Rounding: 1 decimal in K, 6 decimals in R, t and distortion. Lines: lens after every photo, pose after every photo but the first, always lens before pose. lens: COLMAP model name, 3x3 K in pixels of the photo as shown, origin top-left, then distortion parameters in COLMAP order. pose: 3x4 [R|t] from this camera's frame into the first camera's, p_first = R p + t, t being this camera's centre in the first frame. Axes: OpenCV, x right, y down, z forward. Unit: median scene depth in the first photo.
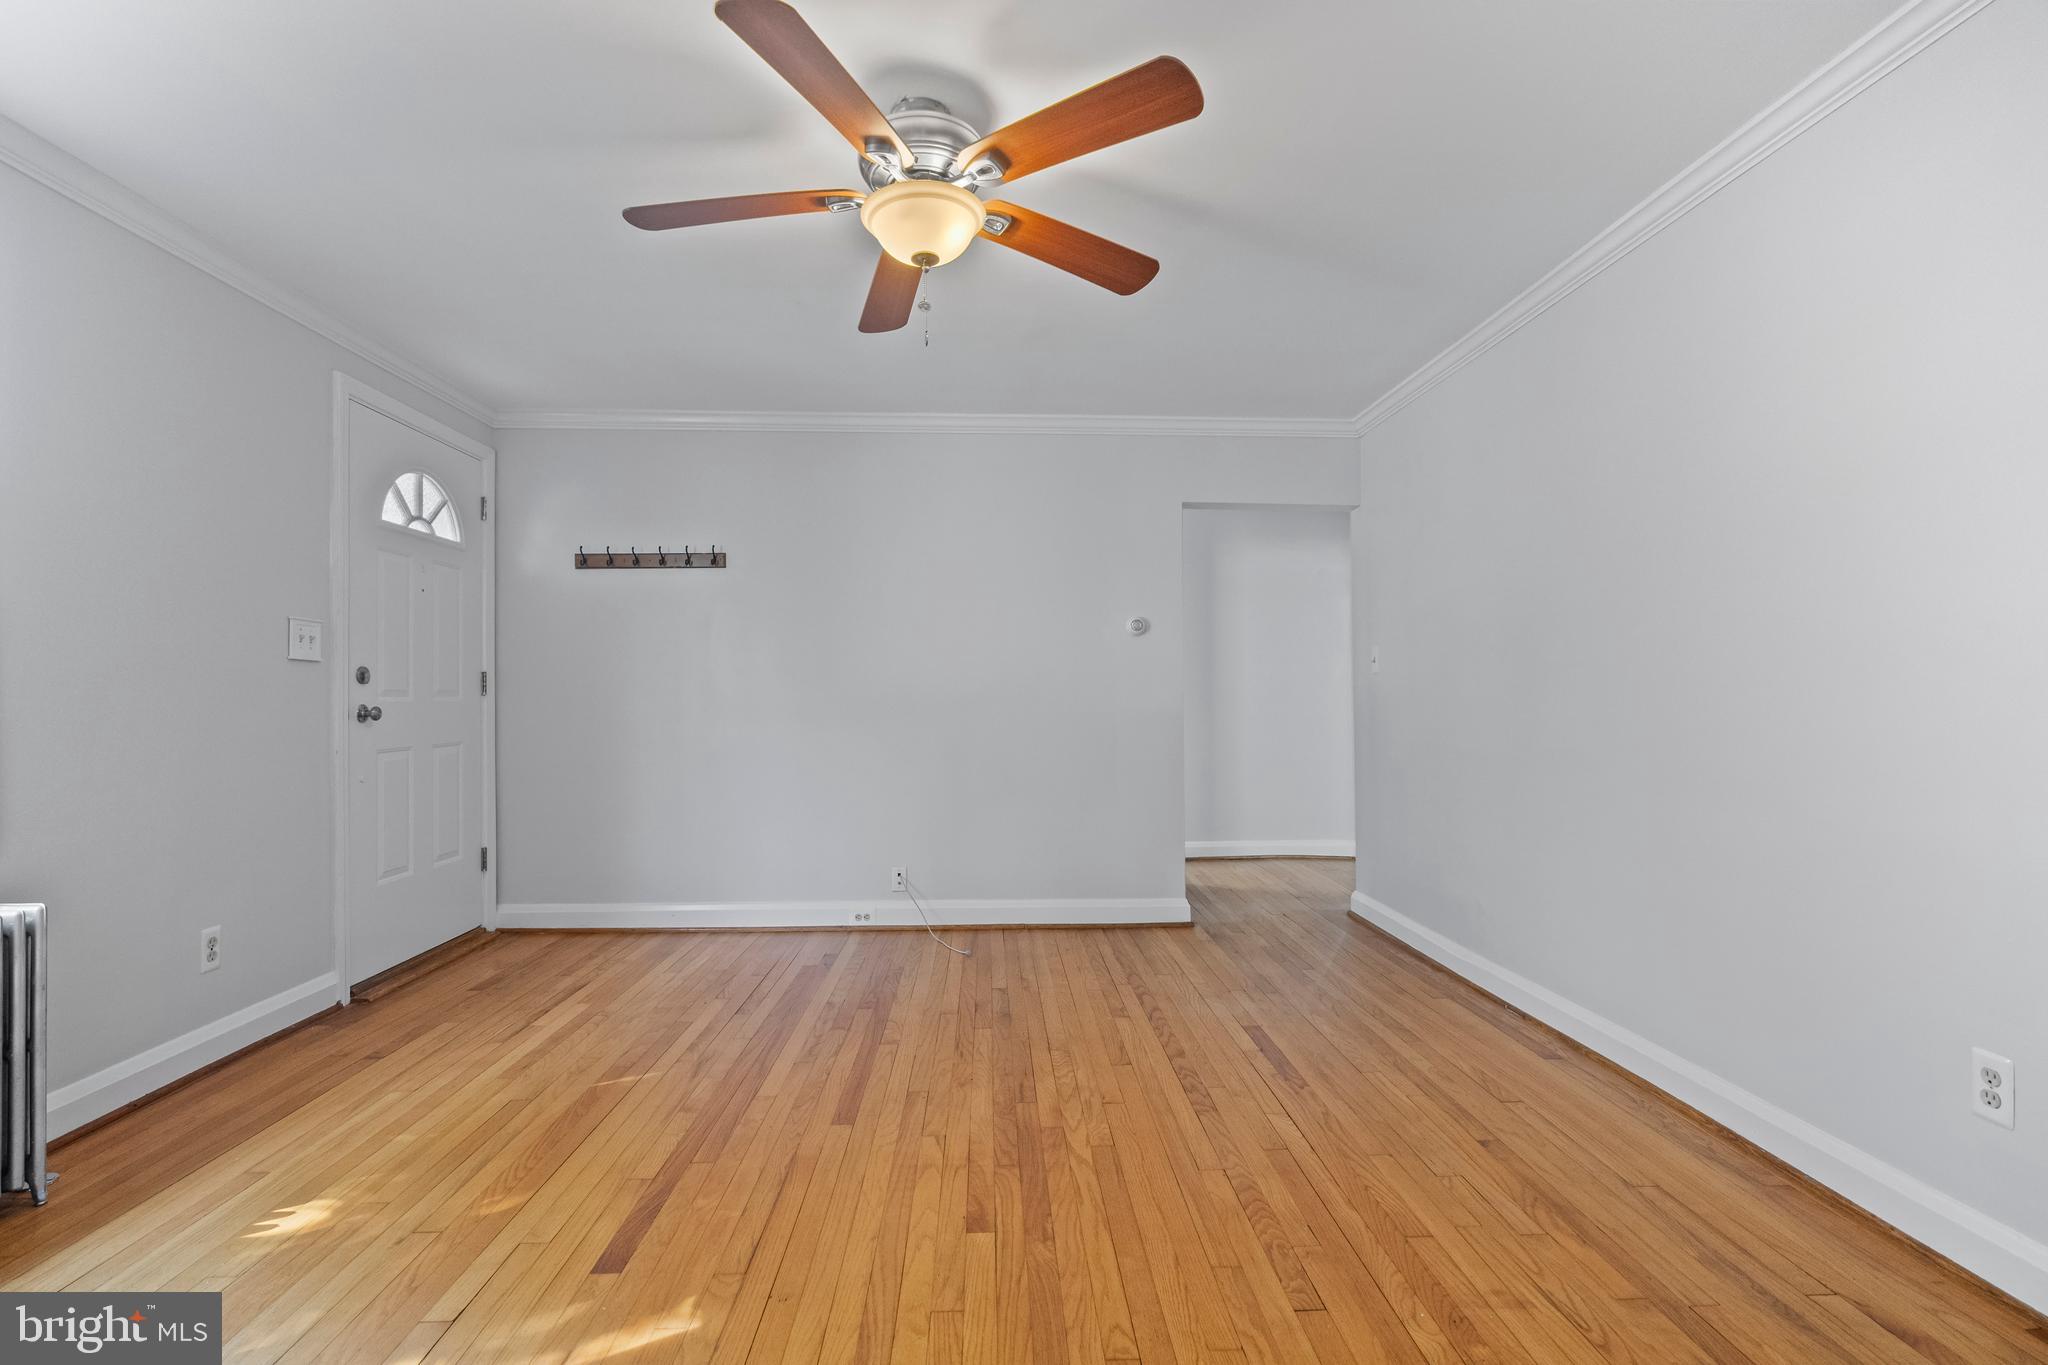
lens RADIAL K [[931.3, 0, 1022.5], [0, 931.3, 690.3], [0, 0, 1]] dist [0.002655, 0.000415]
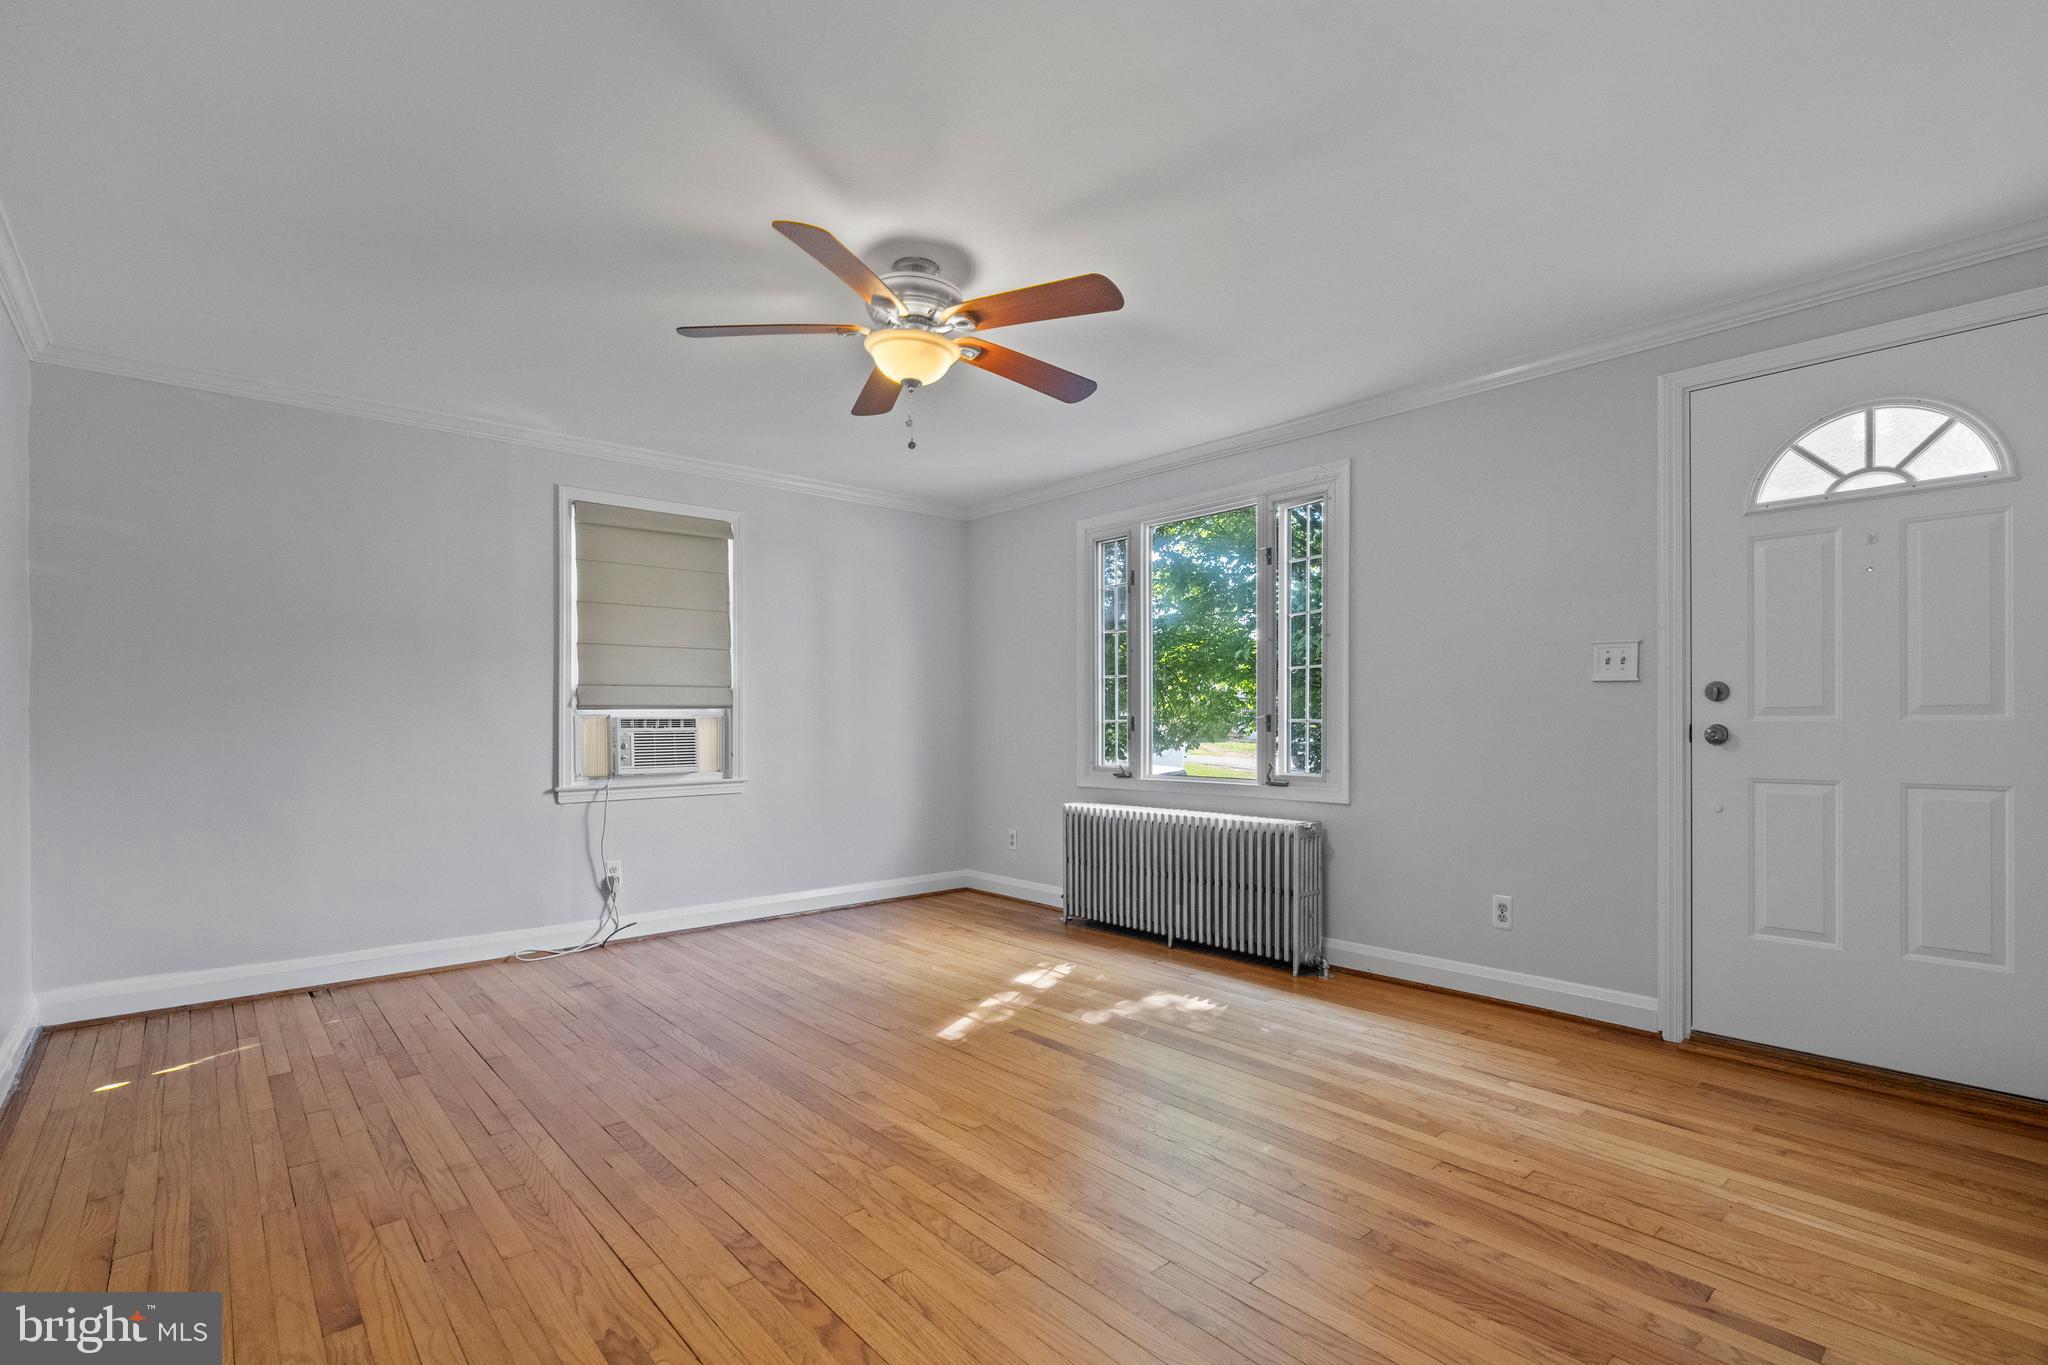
lens RADIAL K [[931.3, 0, 1029.7], [0, 931.3, 720.0], [0, 0, 1]] dist [0.002655, 0.000415]
pose [[-0.772210, 0.004855, -0.635349, 0.391675], [0.009815, 0.999943, -0.004288, 0.009092], [0.635291, -0.009547, -0.772214, 1.366567]]
